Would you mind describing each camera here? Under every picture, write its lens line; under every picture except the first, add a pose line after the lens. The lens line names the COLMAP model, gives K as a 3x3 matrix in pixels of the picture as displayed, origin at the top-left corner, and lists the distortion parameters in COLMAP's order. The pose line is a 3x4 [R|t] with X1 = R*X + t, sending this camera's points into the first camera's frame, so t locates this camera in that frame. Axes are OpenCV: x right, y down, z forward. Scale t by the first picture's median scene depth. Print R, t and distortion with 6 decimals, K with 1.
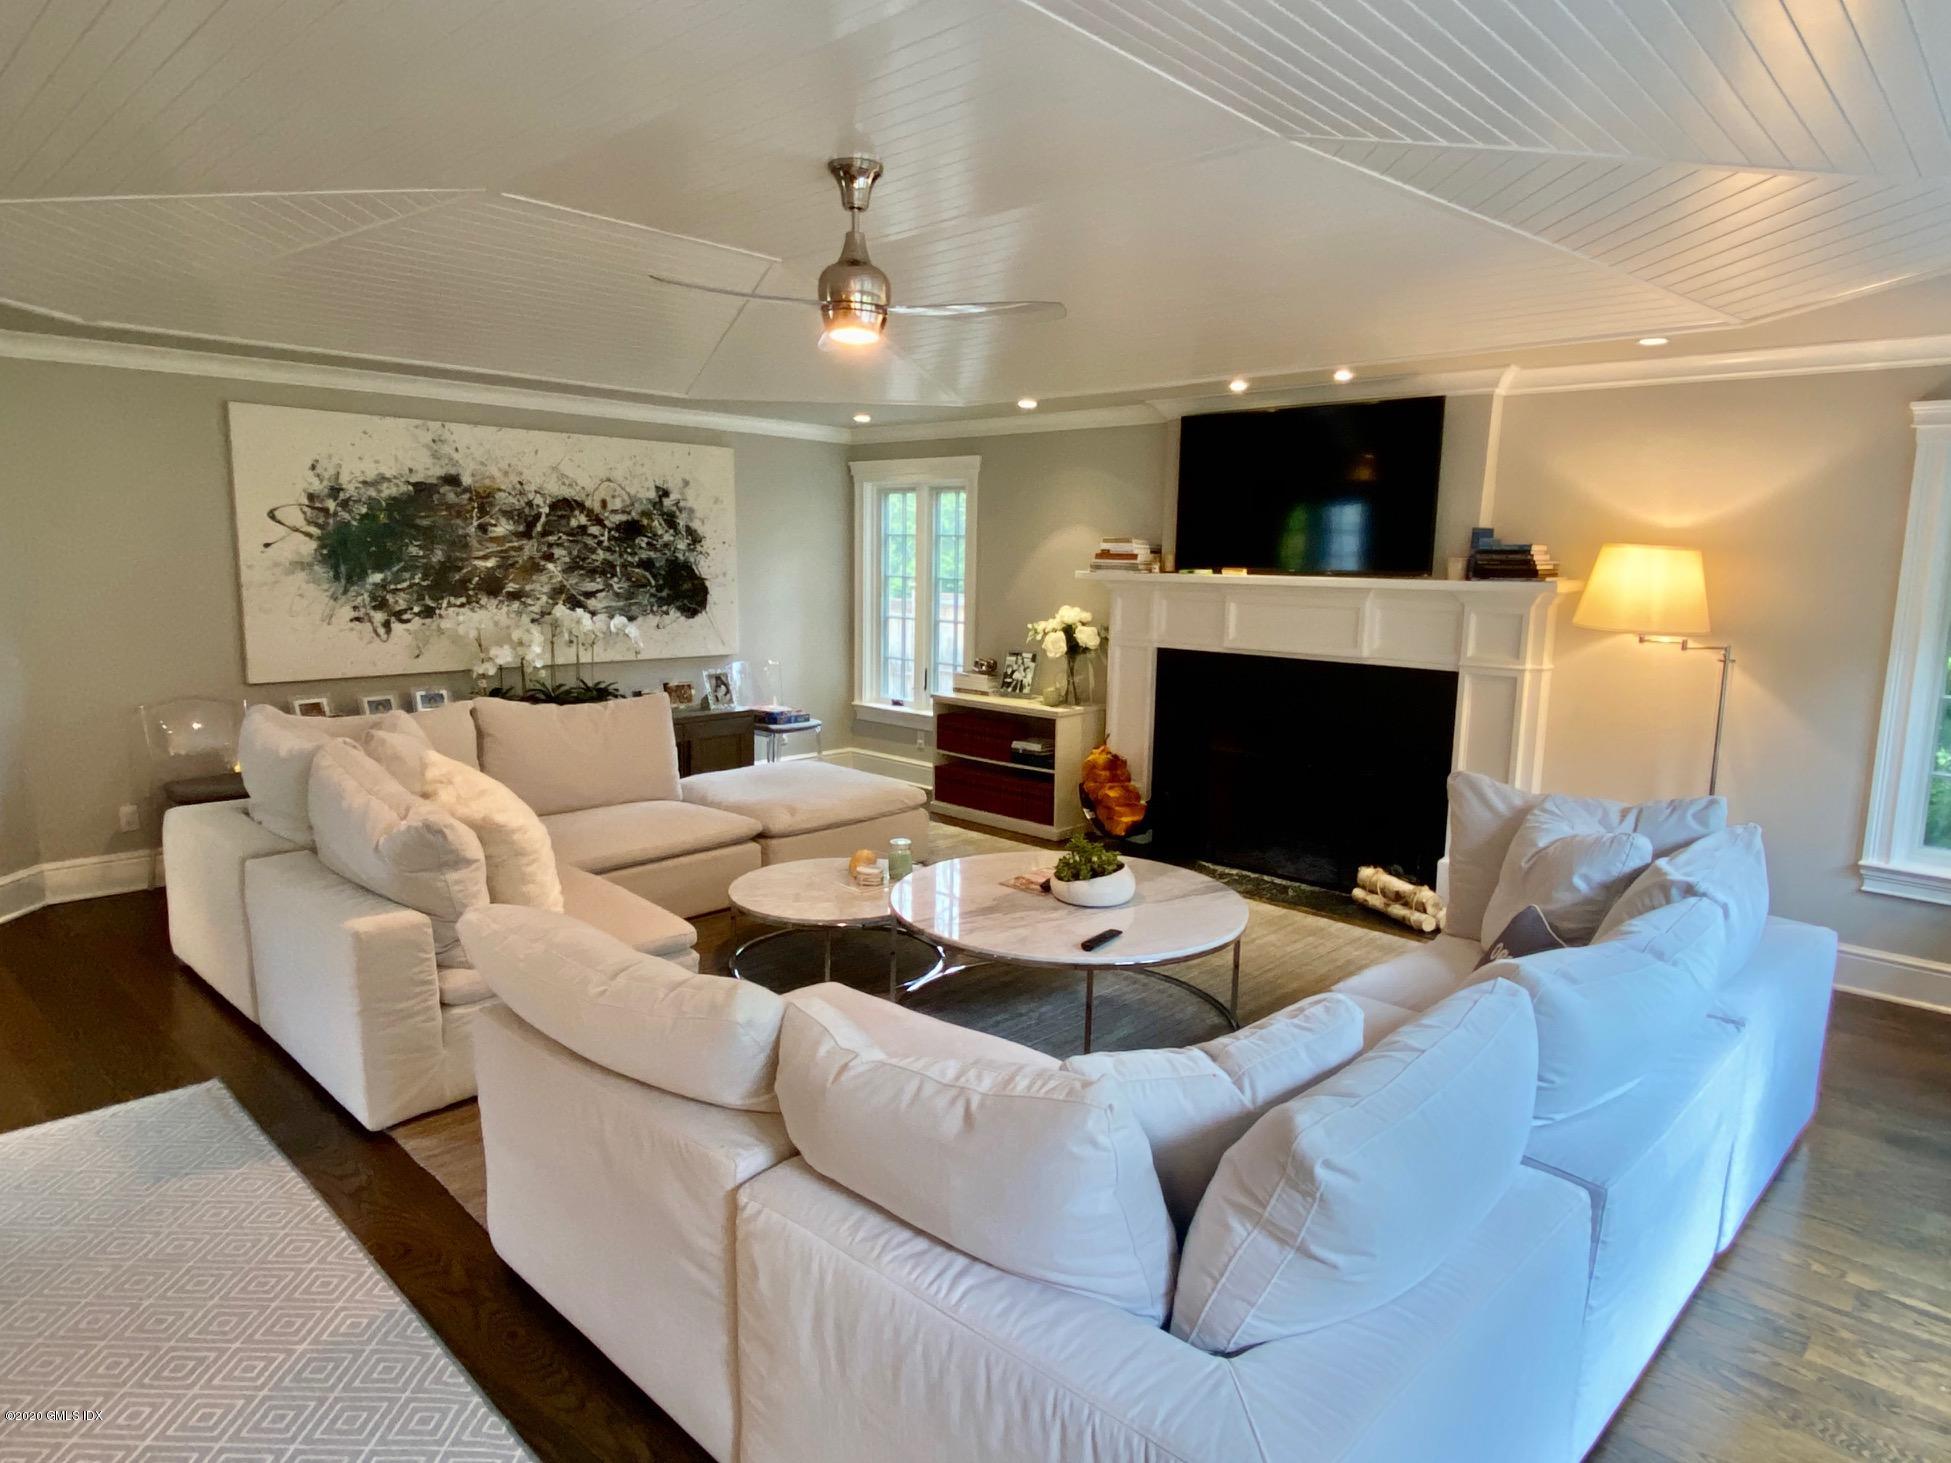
lens RADIAL K [[1134.7, 0, 967.6], [0, 1134.7, 738.8], [0, 0, 1]] dist [-0.048866, -0.002257]
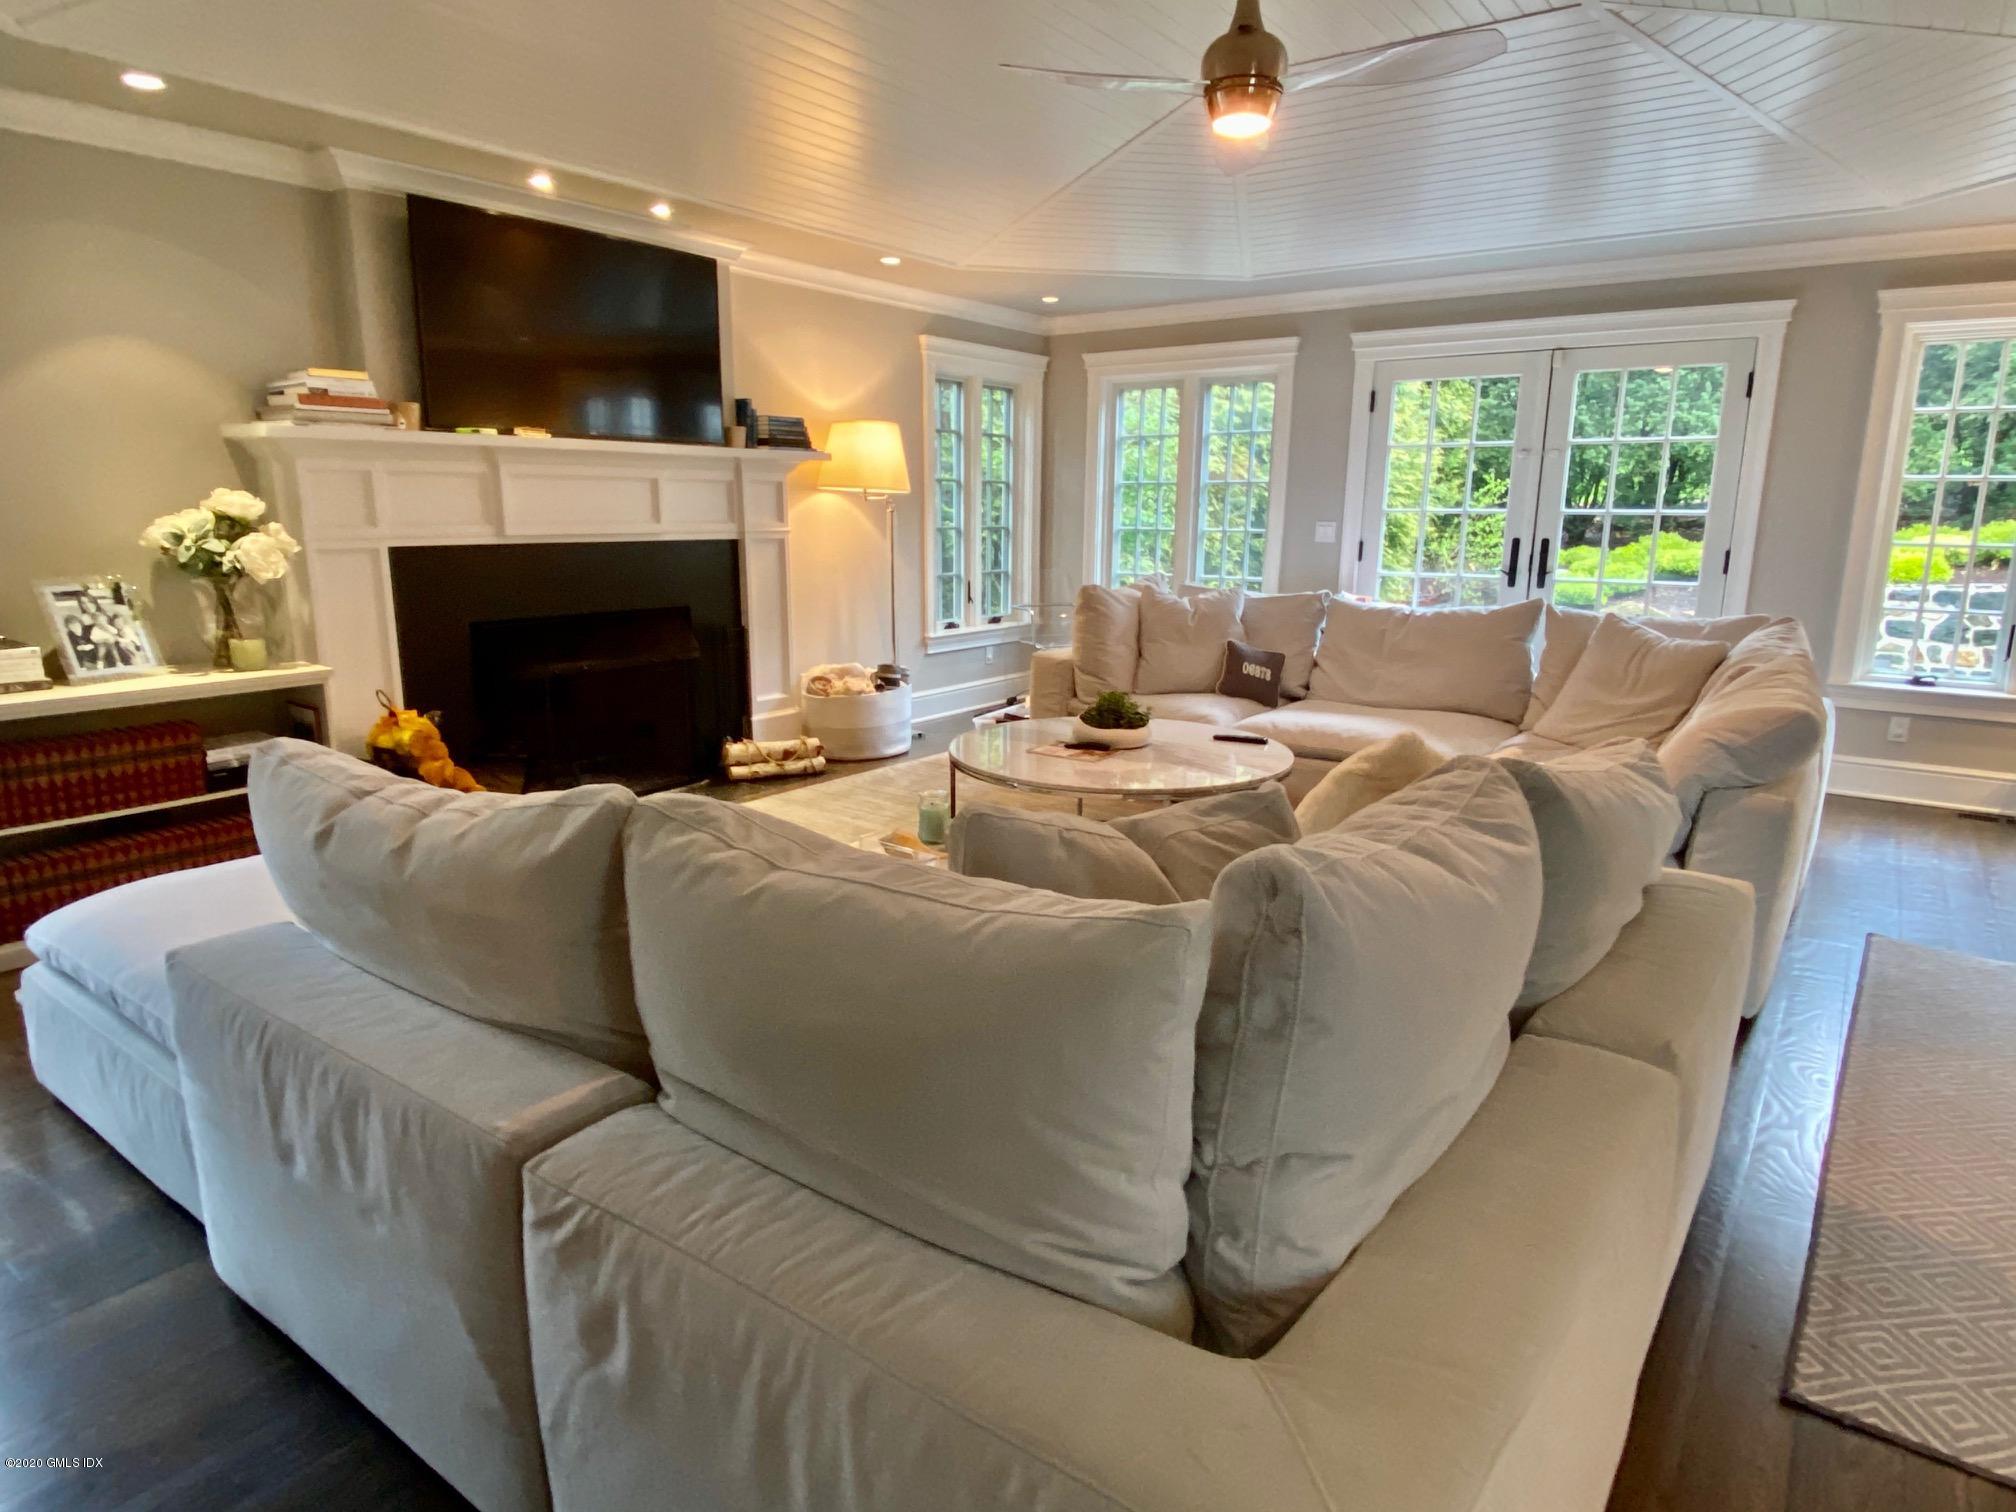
lens RADIAL K [[1172.5, 0, 1002.3], [0, 1172.5, 757.6], [0, 0, 1]] dist [-0.048866, -0.002257]
pose [[-0.158877, -0.233535, 0.959281, -0.650378], [0.129426, 0.958311, 0.254734, -0.102133], [-0.978778, 0.164627, -0.122029, 0.871559]]
